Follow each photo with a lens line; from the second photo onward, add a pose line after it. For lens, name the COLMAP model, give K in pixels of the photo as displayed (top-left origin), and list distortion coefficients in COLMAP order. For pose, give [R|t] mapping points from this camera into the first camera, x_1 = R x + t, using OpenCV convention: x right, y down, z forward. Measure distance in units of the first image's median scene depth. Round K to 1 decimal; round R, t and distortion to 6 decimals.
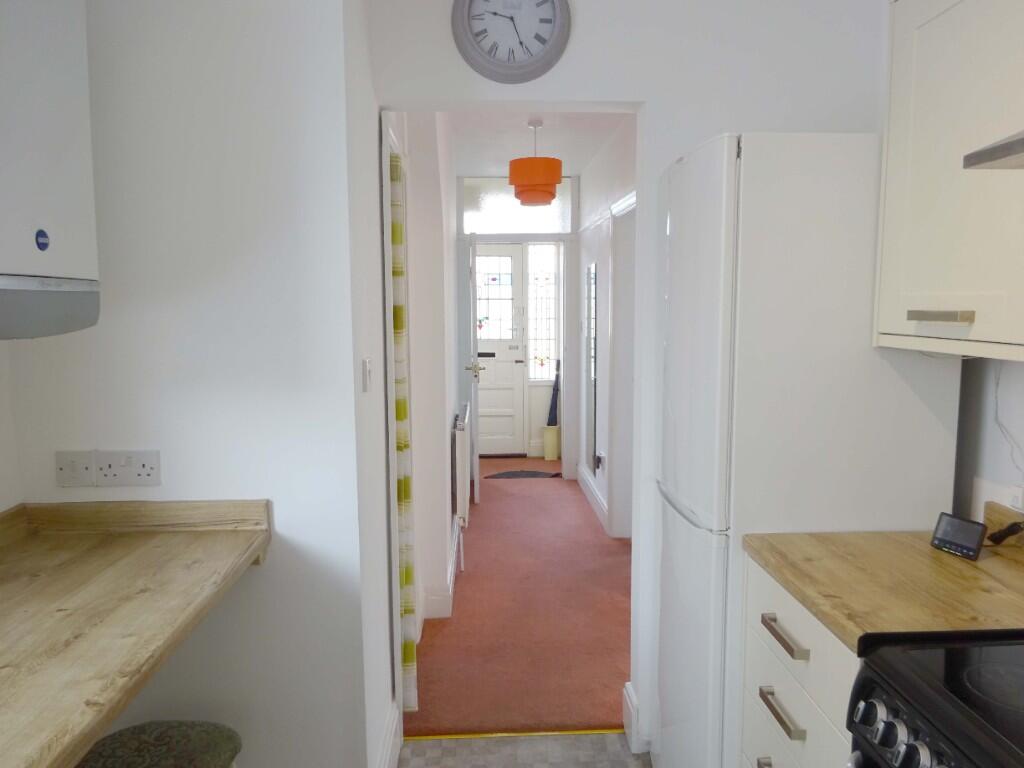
lens RADIAL K [[753.0, 0, 507.7], [0, 753.0, 383.6], [0, 0, 1]] dist [-0.009803, 0.014206]
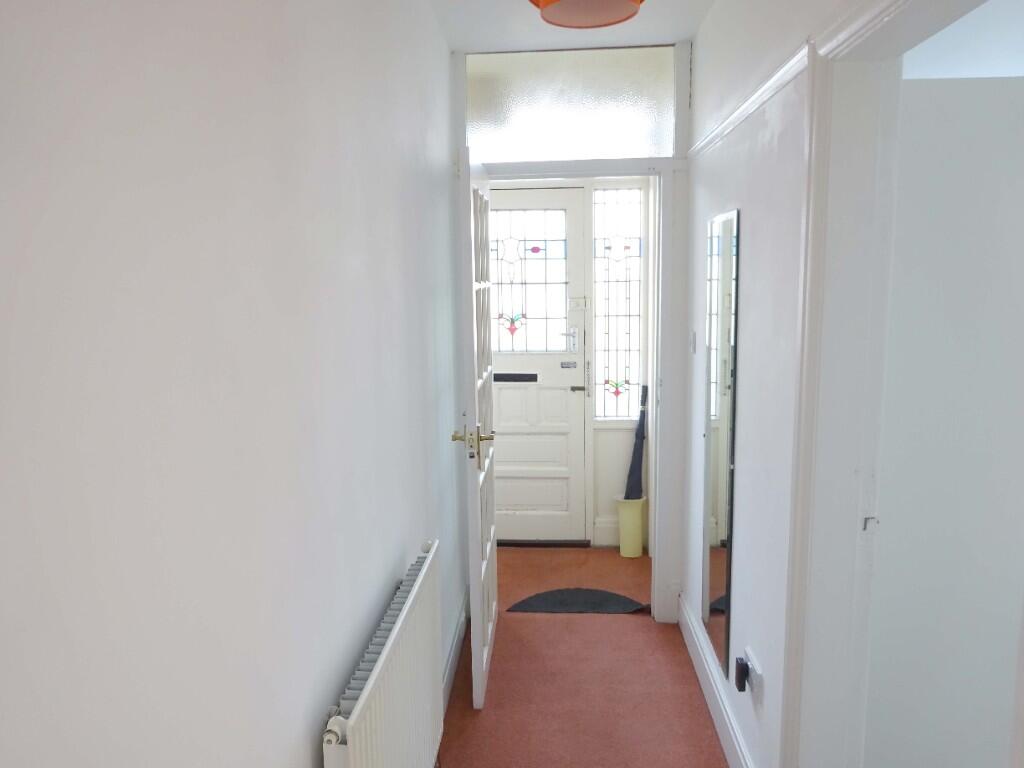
lens RADIAL K [[753.0, 0, 507.9], [0, 753.0, 381.7], [0, 0, 1]] dist [-0.009803, 0.014206]
pose [[0.994290, 0.005381, -0.106574, 0.023443], [-0.001136, 0.999205, 0.039858, -0.058397], [0.106703, -0.039509, 0.993506, 0.405679]]
